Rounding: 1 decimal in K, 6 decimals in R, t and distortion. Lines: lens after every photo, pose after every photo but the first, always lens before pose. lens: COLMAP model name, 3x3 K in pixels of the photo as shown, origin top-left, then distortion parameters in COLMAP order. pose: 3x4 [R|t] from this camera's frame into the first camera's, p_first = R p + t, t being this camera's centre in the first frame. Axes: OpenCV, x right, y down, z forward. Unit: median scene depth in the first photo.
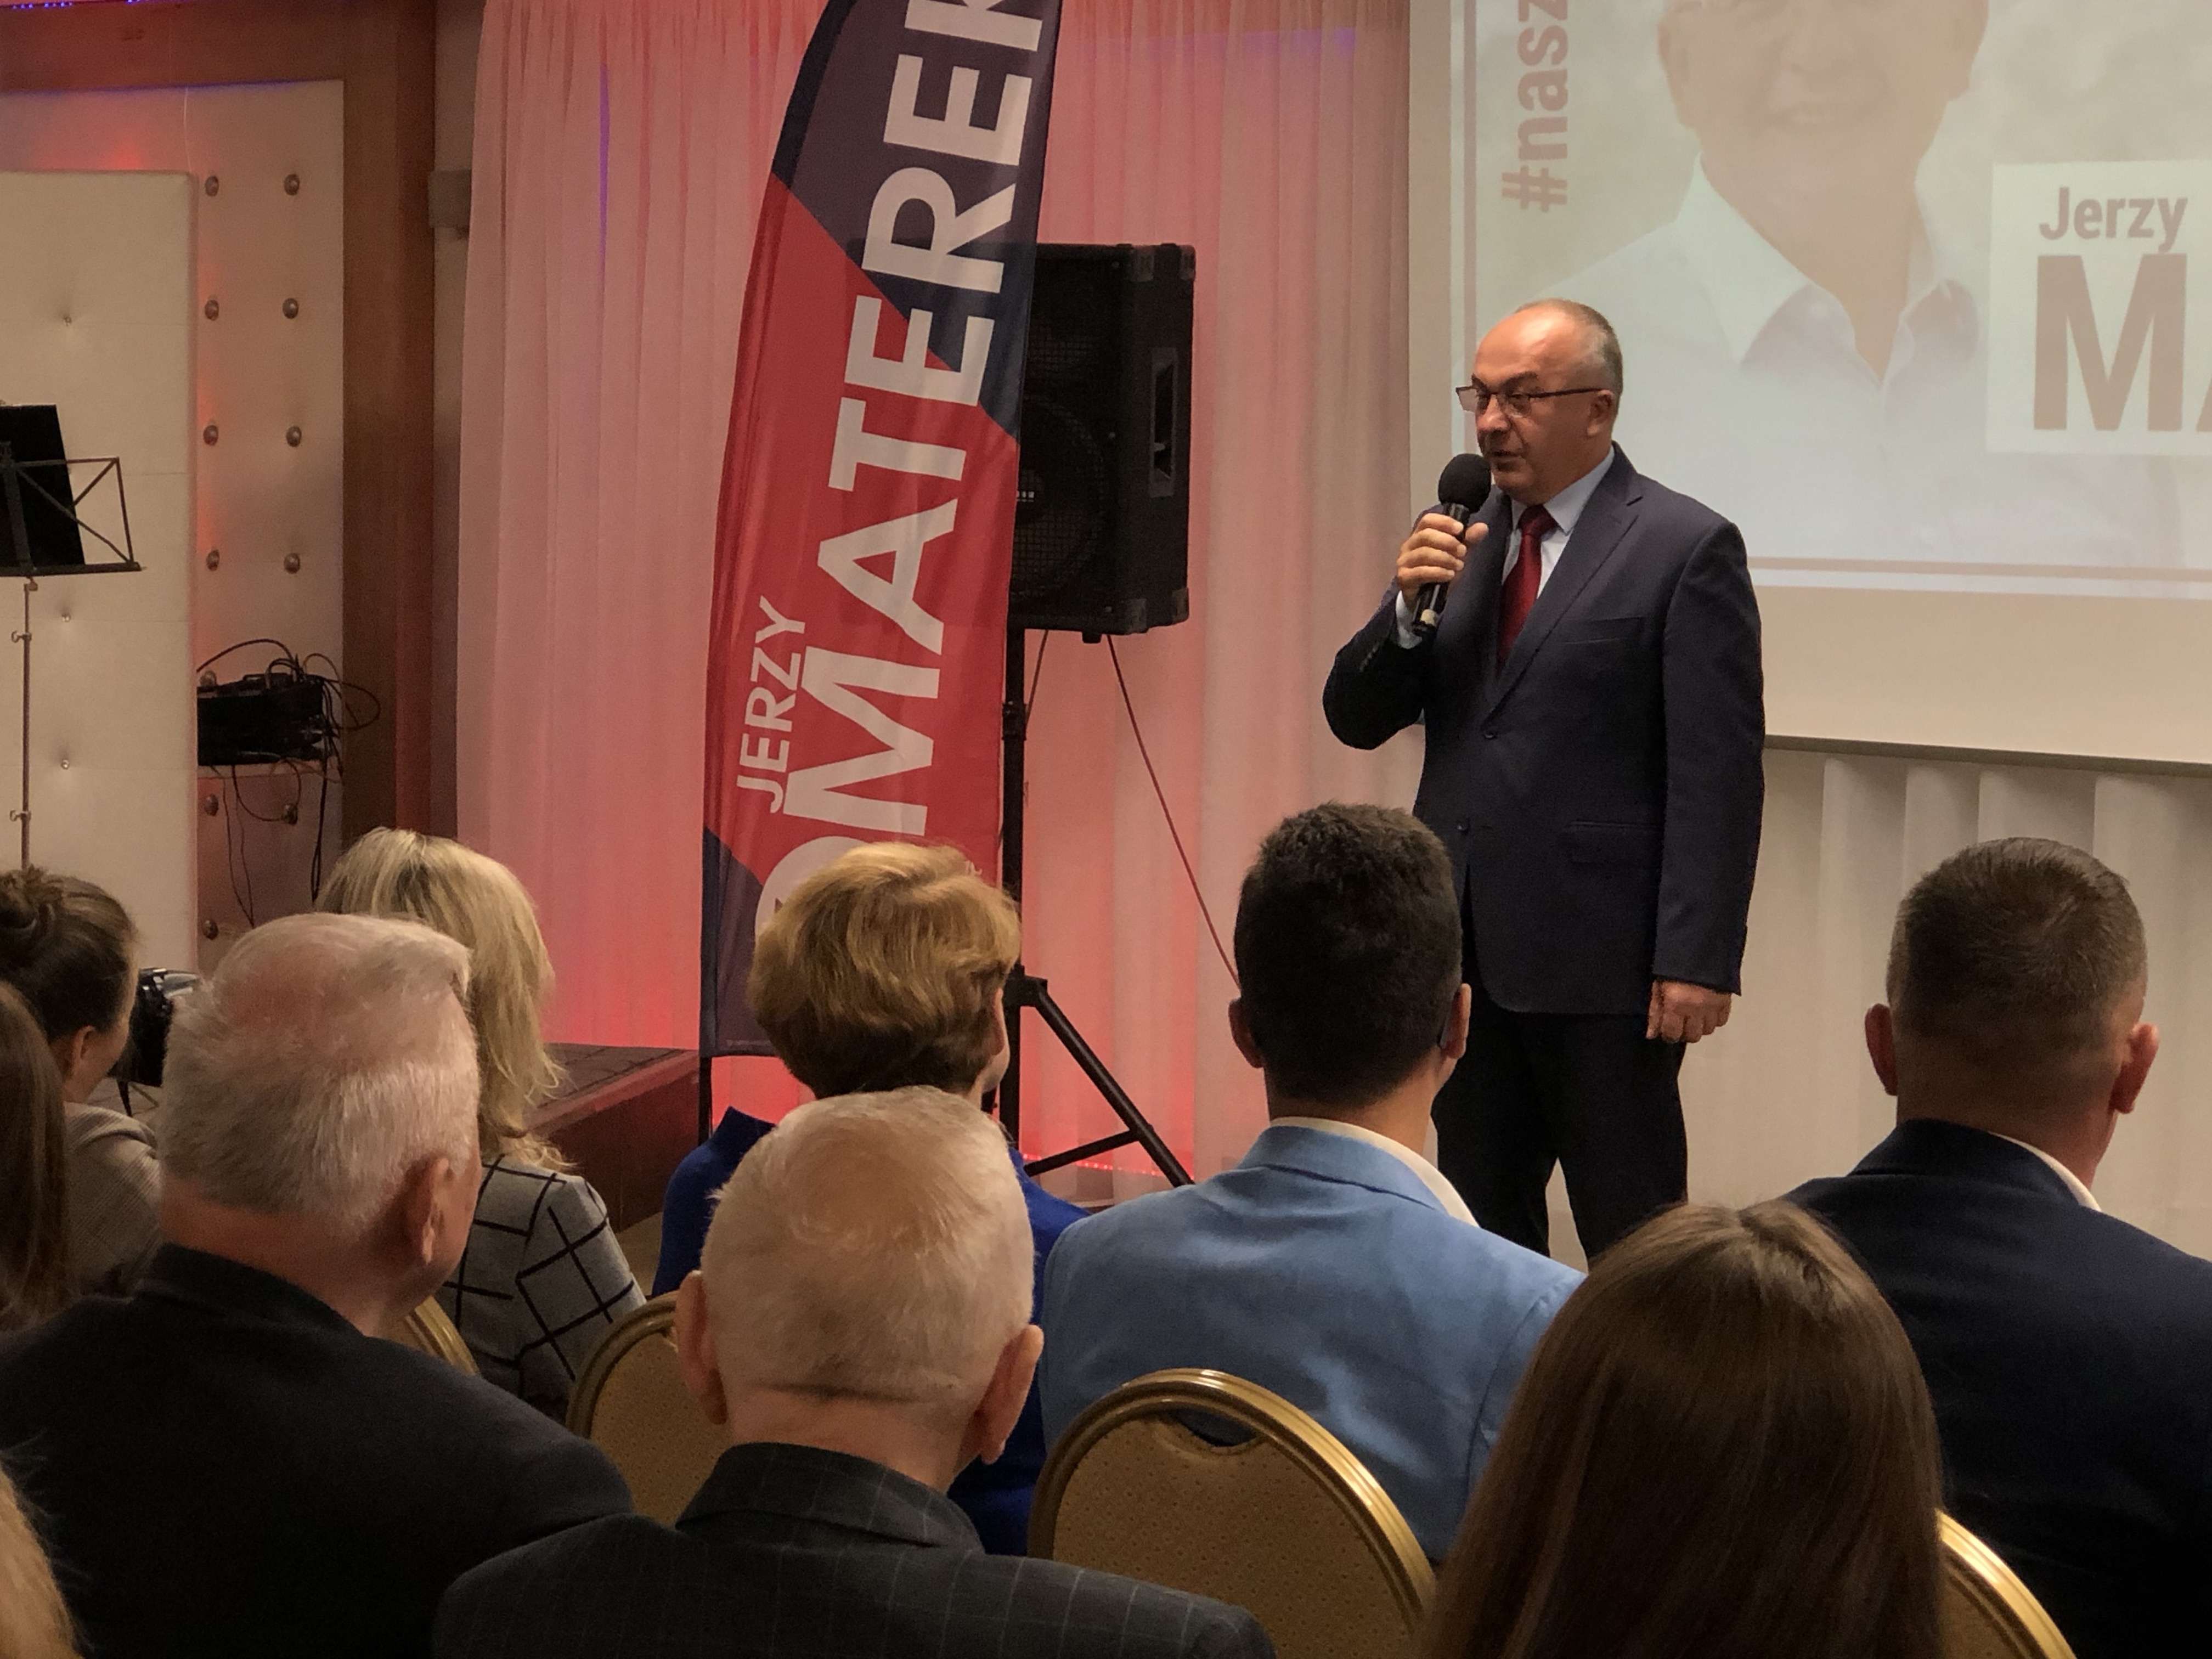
lens RADIAL K [[5614.9, 0, 910.7], [0, 5614.9, 834.5], [0, 0, 1]] dist [-0.098703, 0.000000]
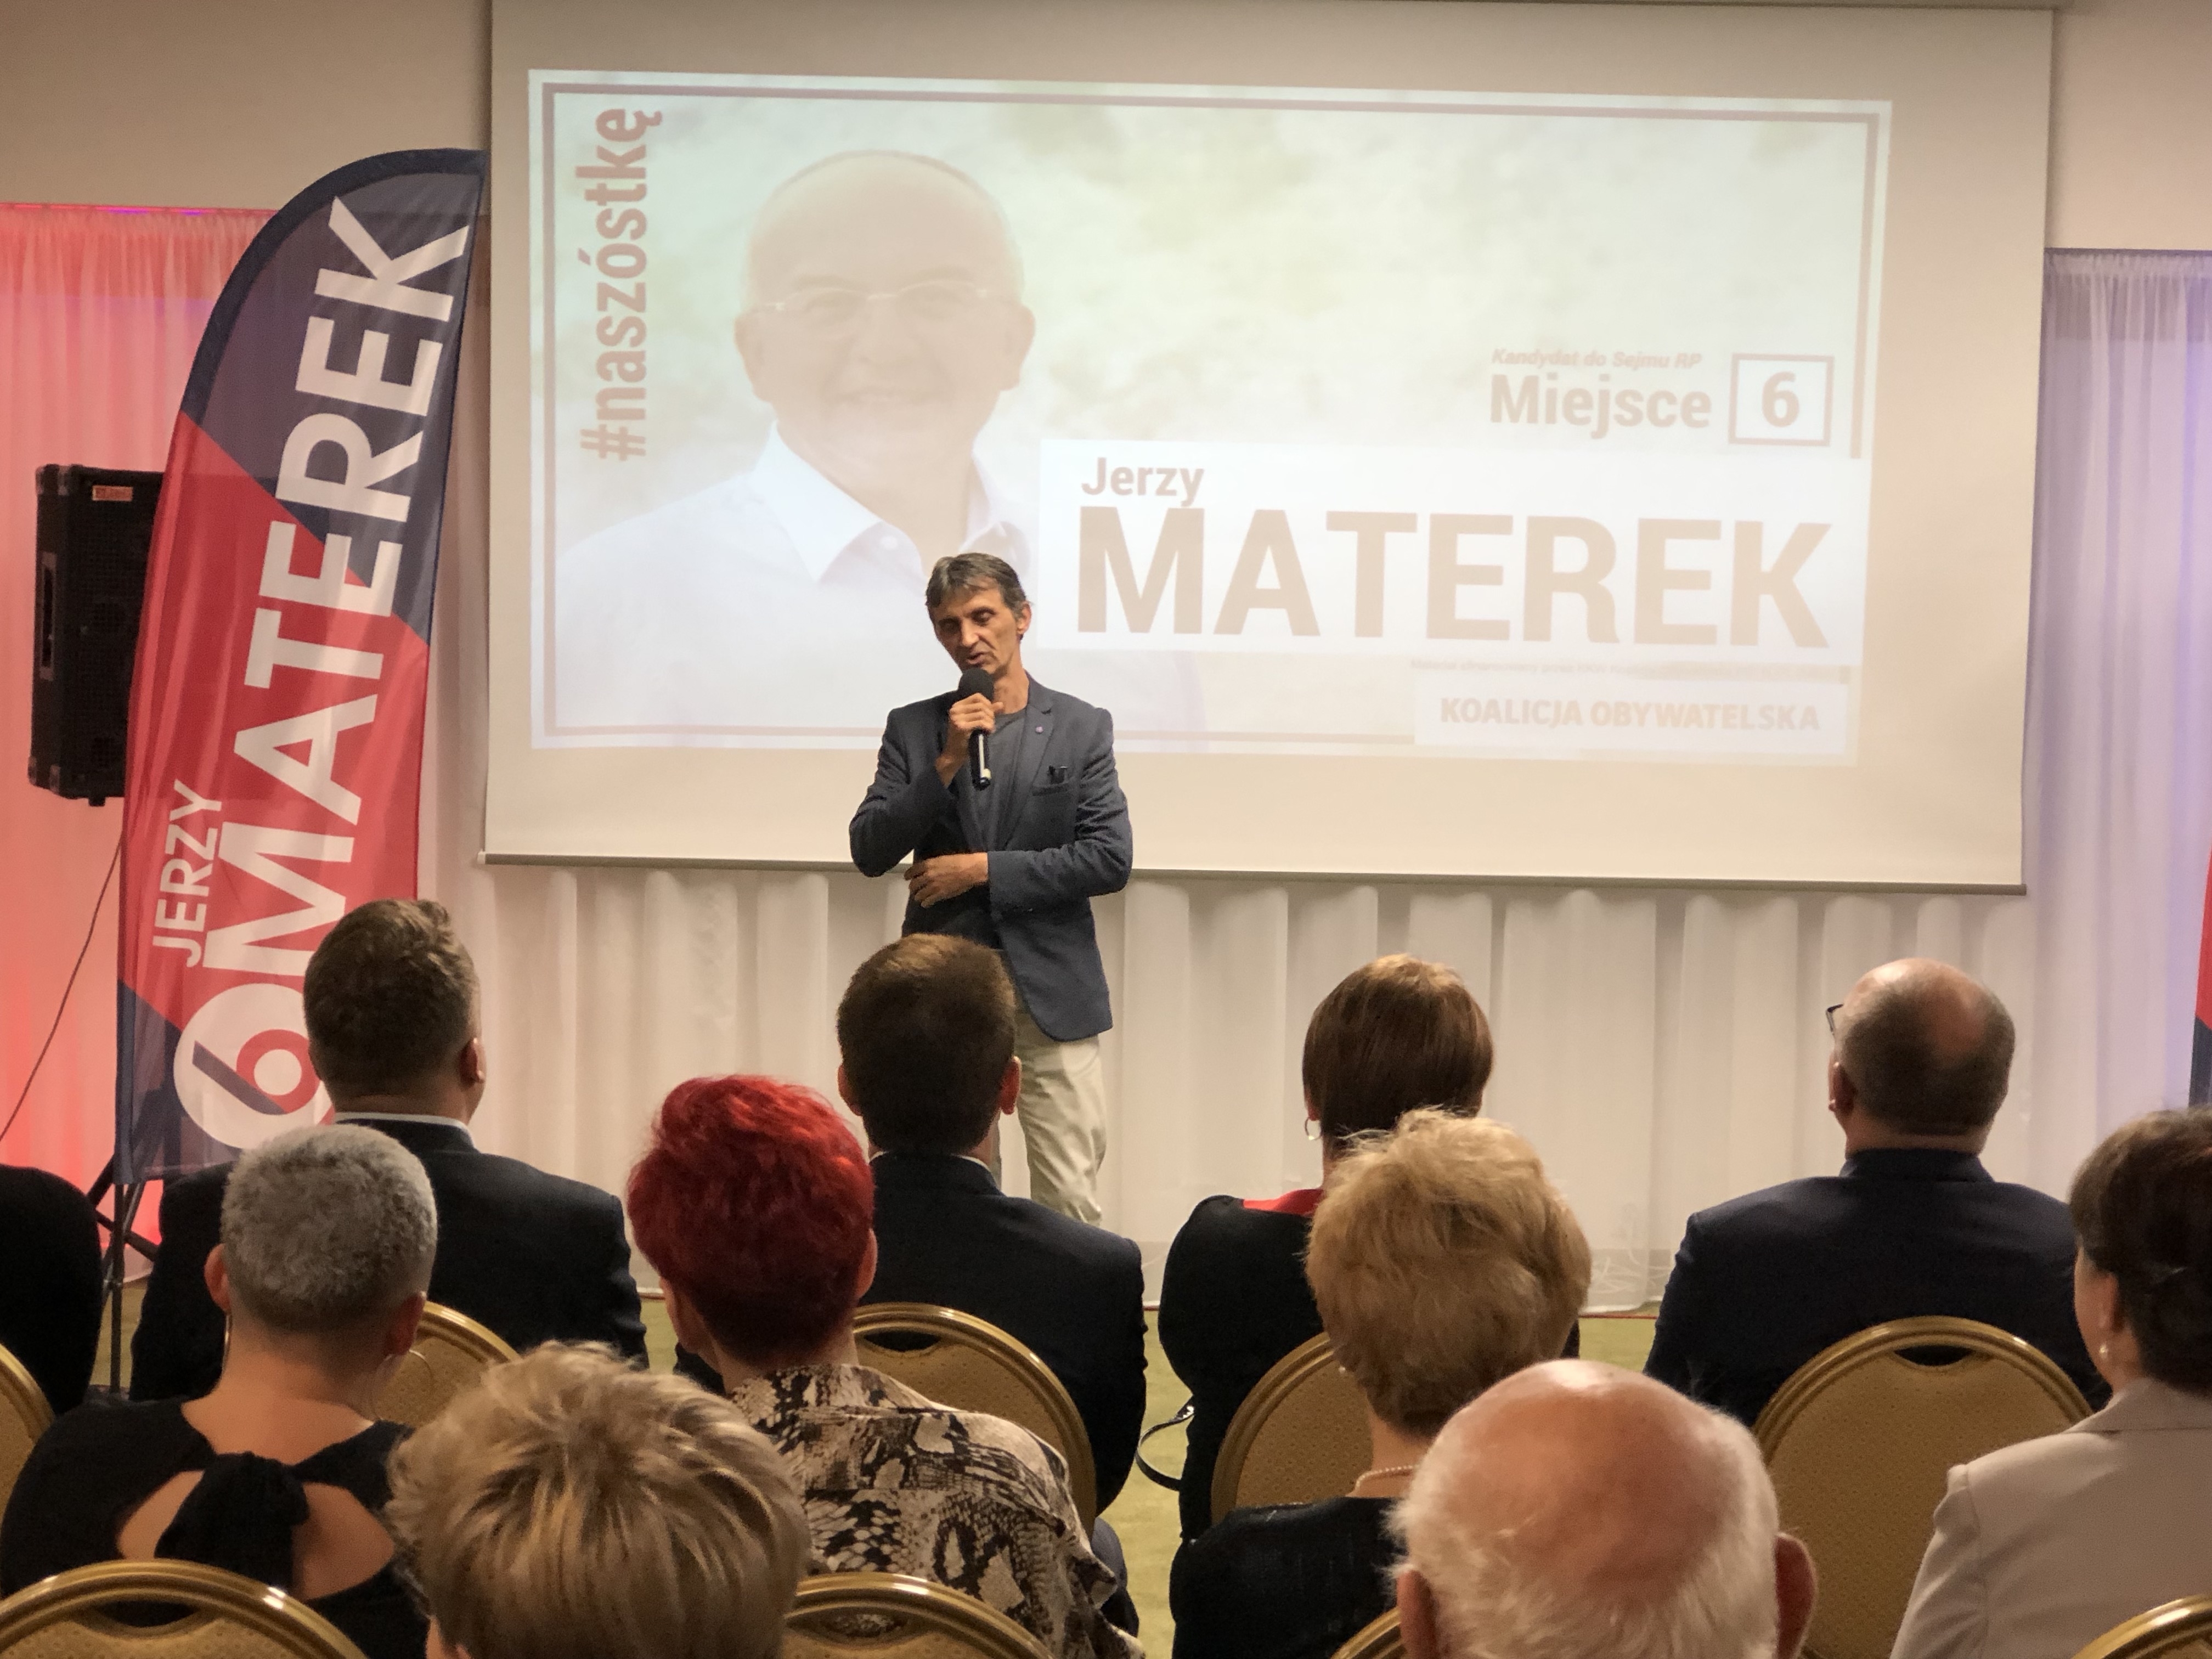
lens RADIAL K [[3844.1, 0, 1054.1], [0, 3844.1, 832.0], [0, 0, 1]] dist [-0.034787, 0.000000]
pose [[0.716240, -0.039333, 0.696744, -0.453962], [0.043630, 0.998981, 0.011544, -0.033520], [-0.696489, 0.022131, 0.717227, 0.315282]]
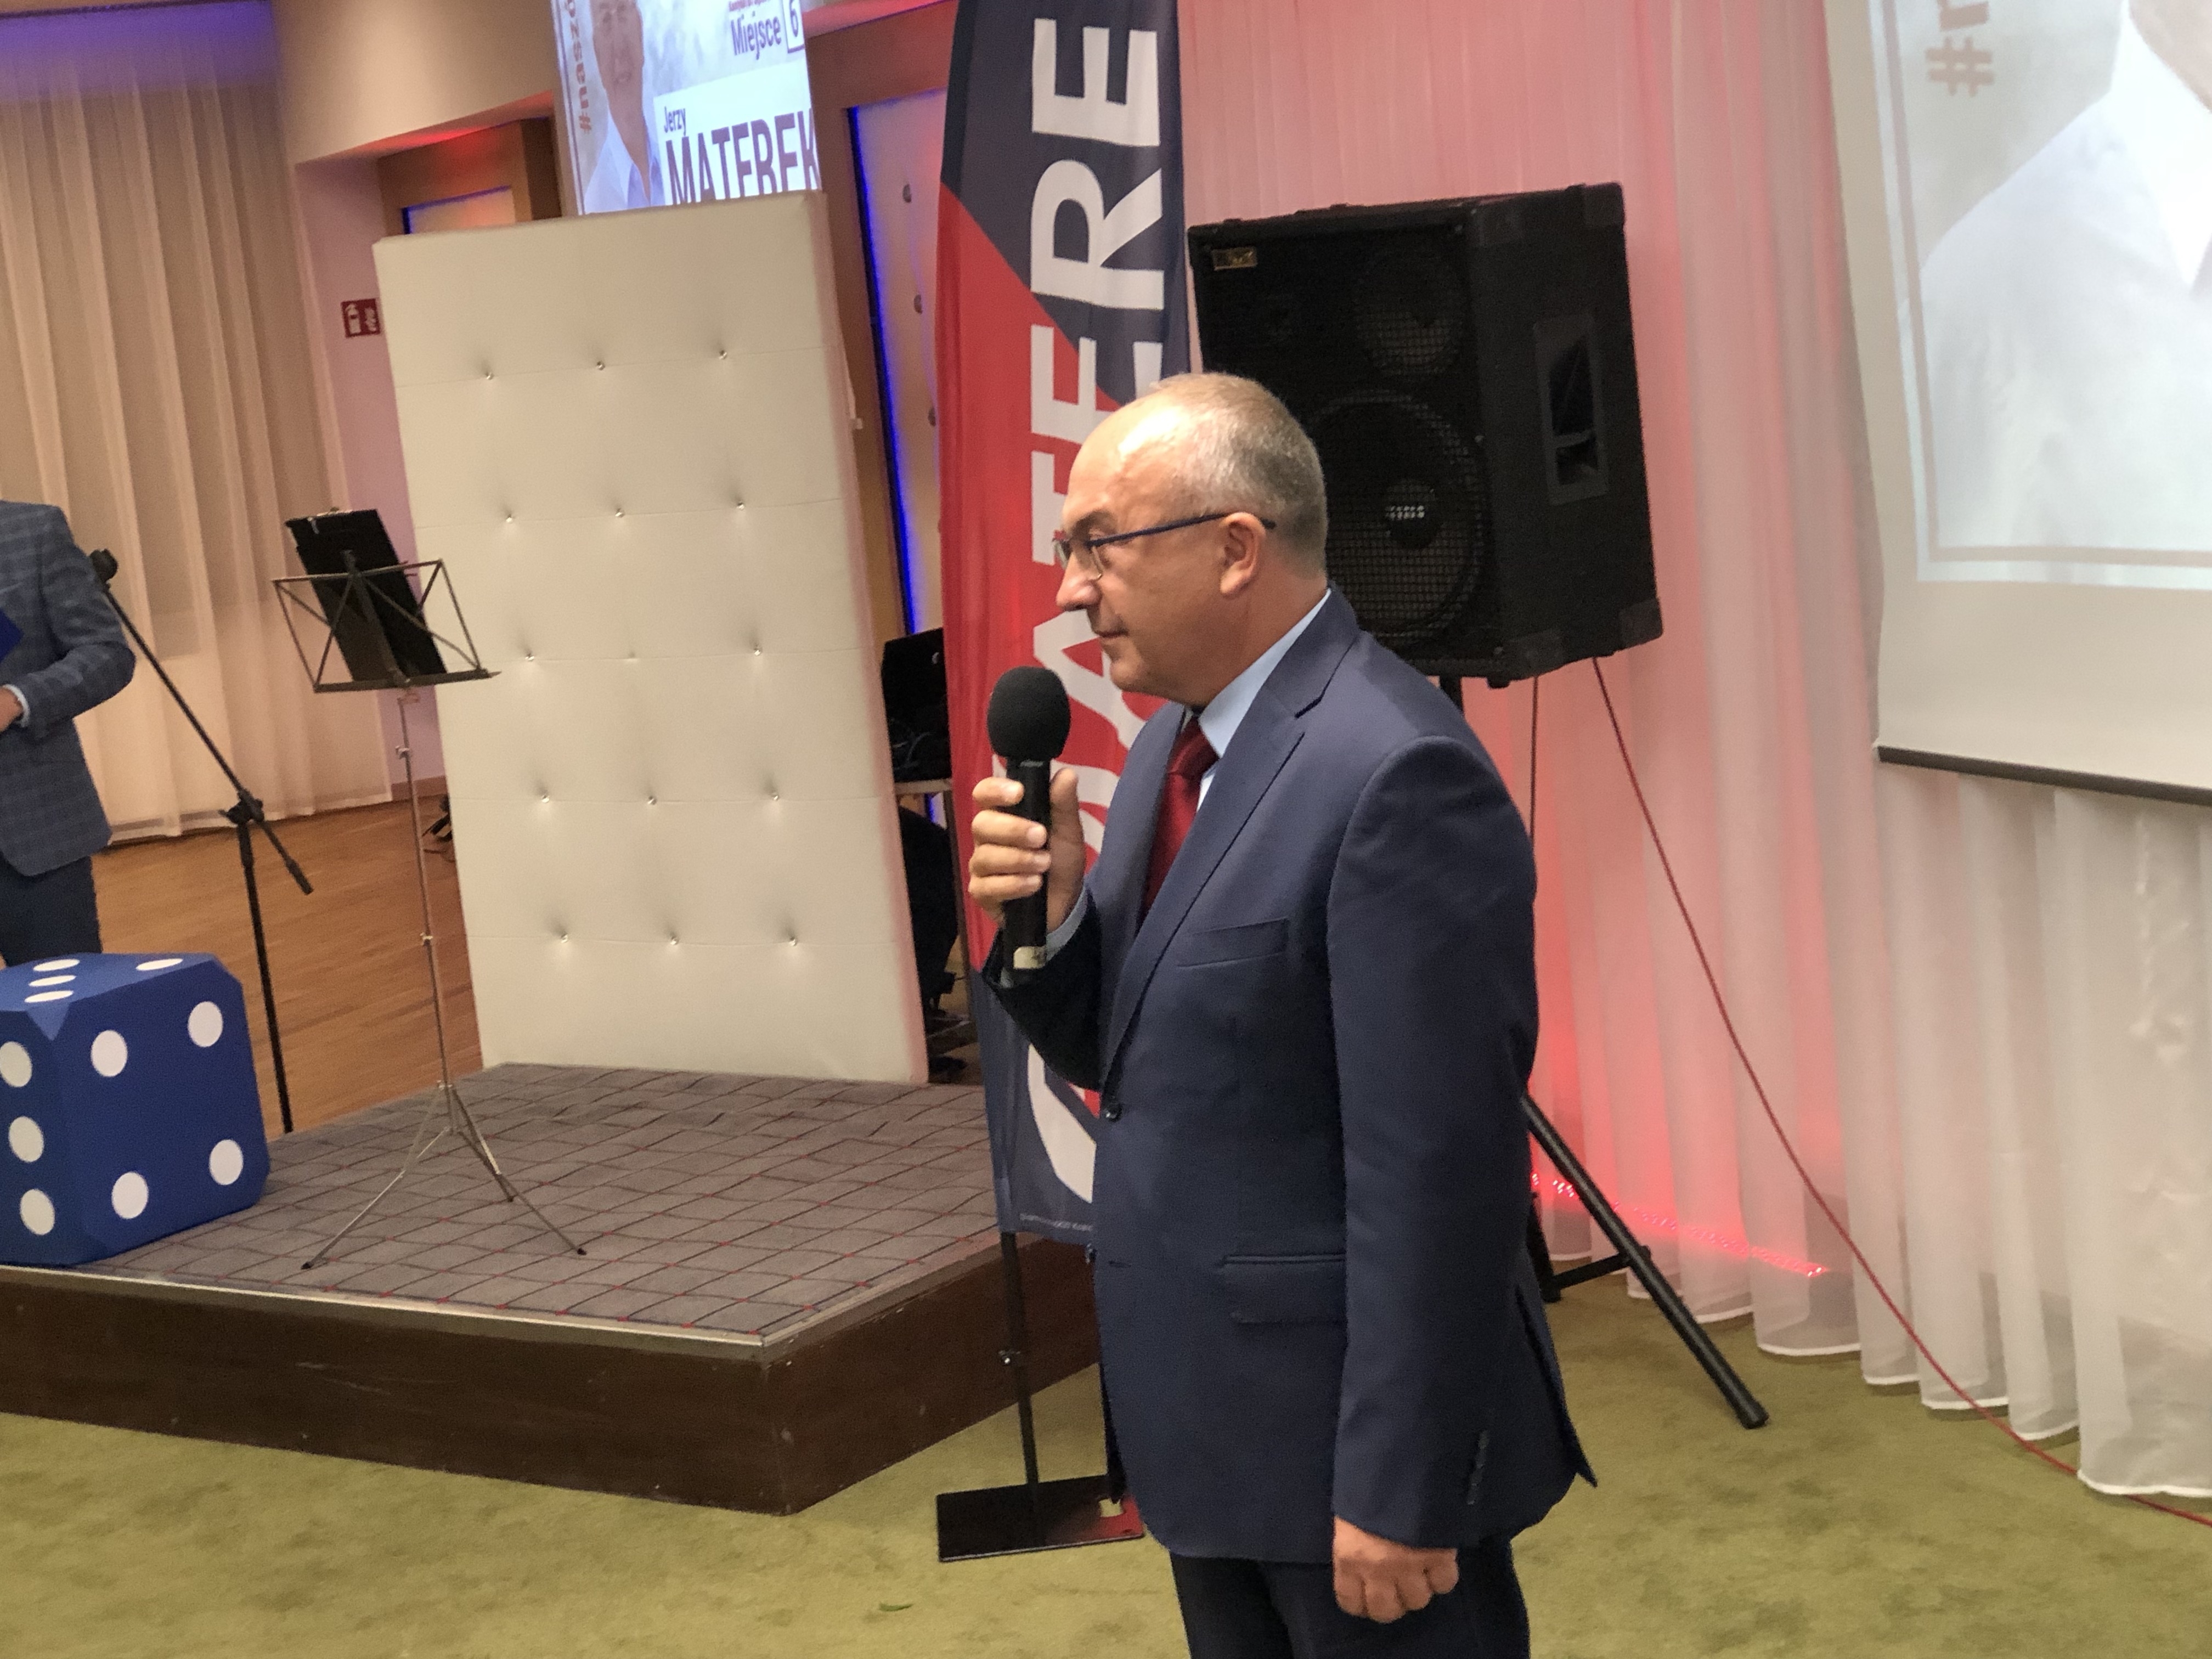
lens RADIAL K [[3810.3, 0, 1104.0], [0, 3810.3, 824.7], [0, 0, 1]] dist [0.068308, 0.000000]
pose [[0.921395, -0.052071, -0.385122, 0.208554], [0.083089, 0.994464, 0.064328, -0.059136], [0.379640, -0.091271, 0.920621, 0.493264]]
